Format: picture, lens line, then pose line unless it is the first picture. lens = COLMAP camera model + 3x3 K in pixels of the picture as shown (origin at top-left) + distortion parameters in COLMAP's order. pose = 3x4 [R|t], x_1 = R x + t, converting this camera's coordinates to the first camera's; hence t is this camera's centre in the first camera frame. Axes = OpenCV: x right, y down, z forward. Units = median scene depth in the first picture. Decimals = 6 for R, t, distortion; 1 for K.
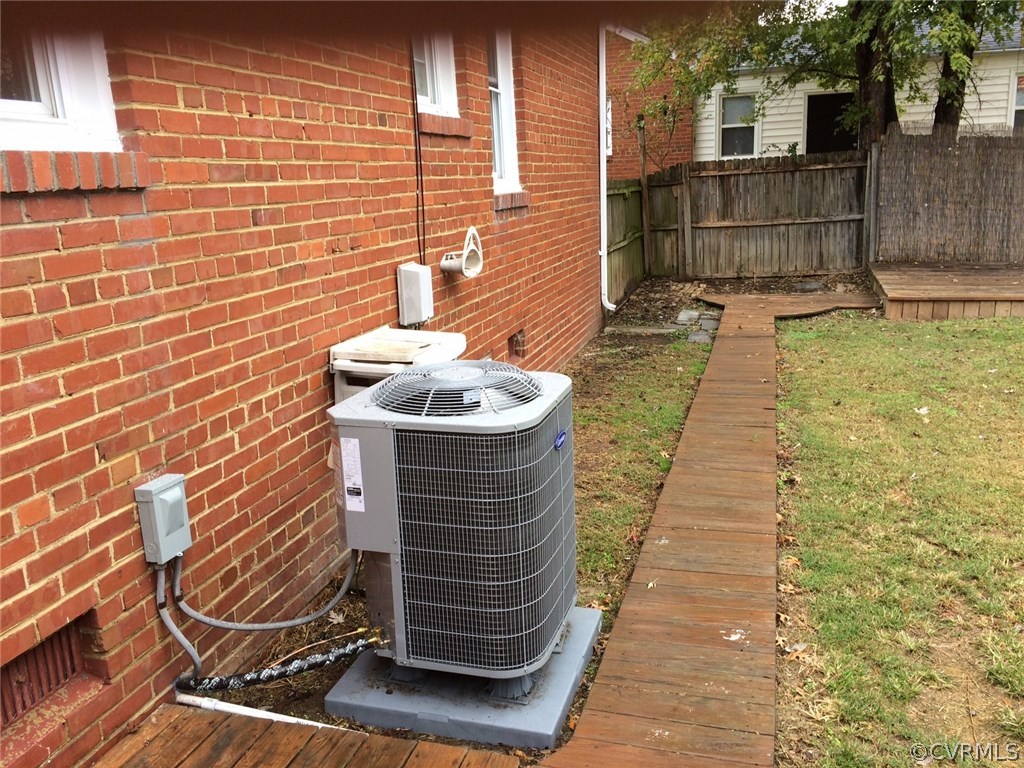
lens RADIAL K [[877.7, 0, 509.3], [0, 877.7, 388.4], [0, 0, 1]] dist [0.084096, -0.113722]
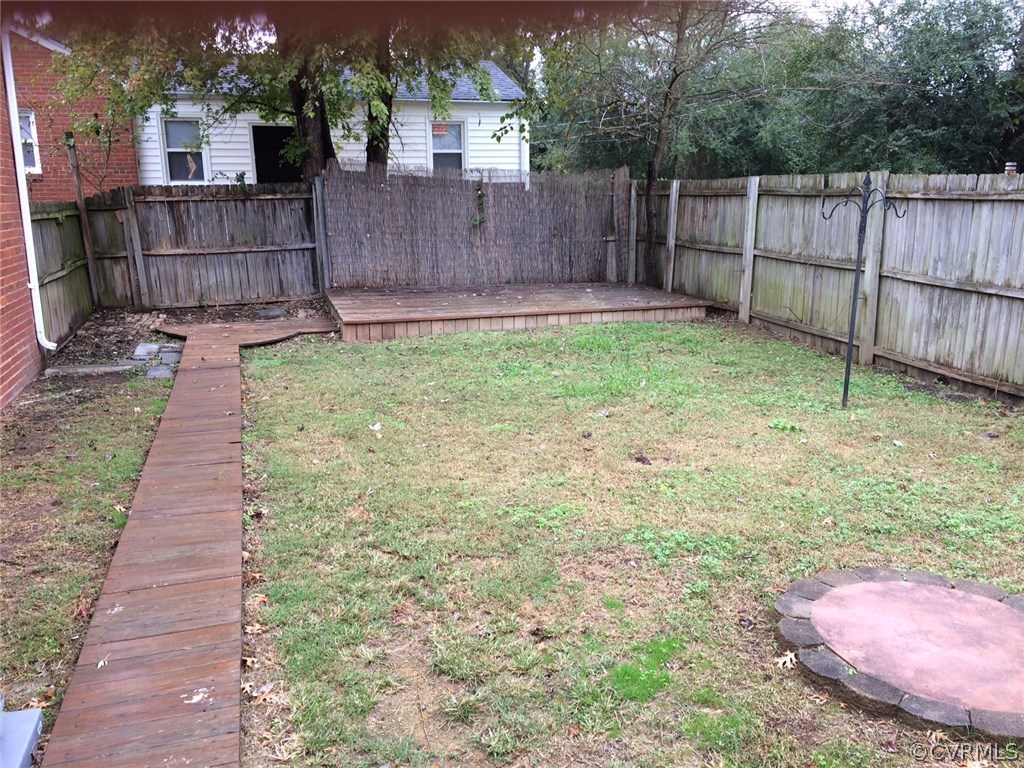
lens RADIAL K [[877.7, 0, 509.3], [0, 877.7, 388.4], [0, 0, 1]] dist [0.084096, -0.113722]
pose [[0.838295, -0.088575, 0.537974, 0.020965], [0.102951, 0.994681, 0.003346, -0.006851], [-0.535409, 0.052580, 0.842955, 0.001349]]
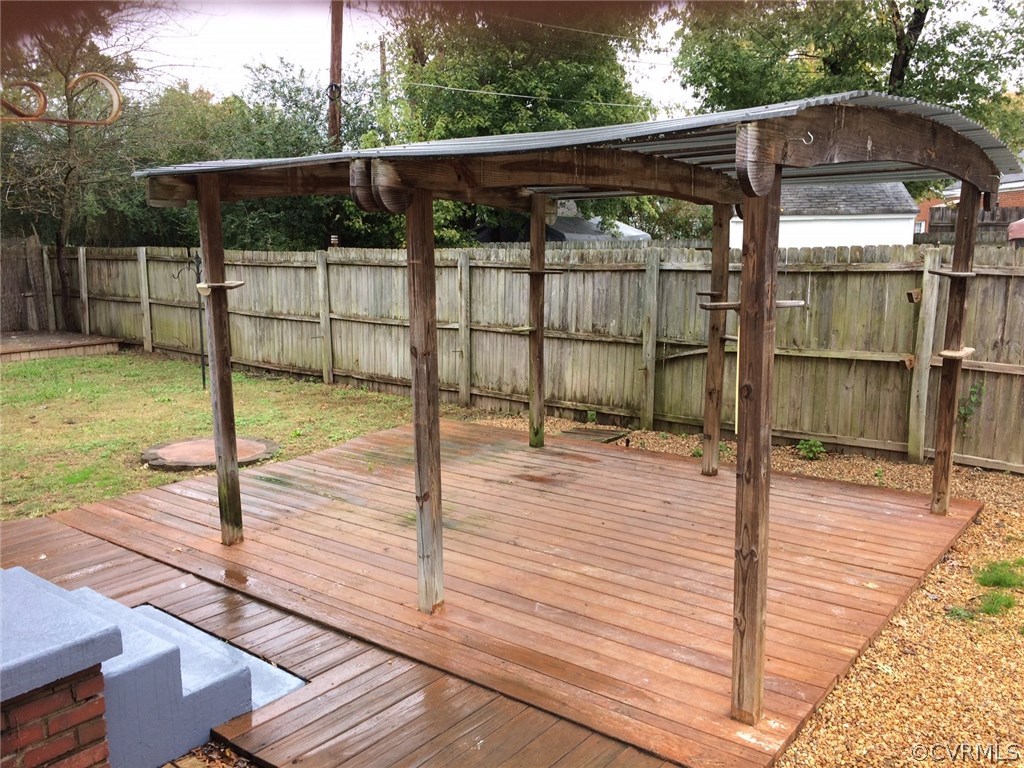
lens RADIAL K [[877.7, 0, 509.3], [0, 877.7, 388.4], [0, 0, 1]] dist [0.084096, -0.113722]
pose [[0.372148, -0.119454, 0.920454, -0.424071], [0.208401, 0.977117, 0.042549, 0.097793], [-0.904475, 0.175989, 0.388527, -0.498085]]
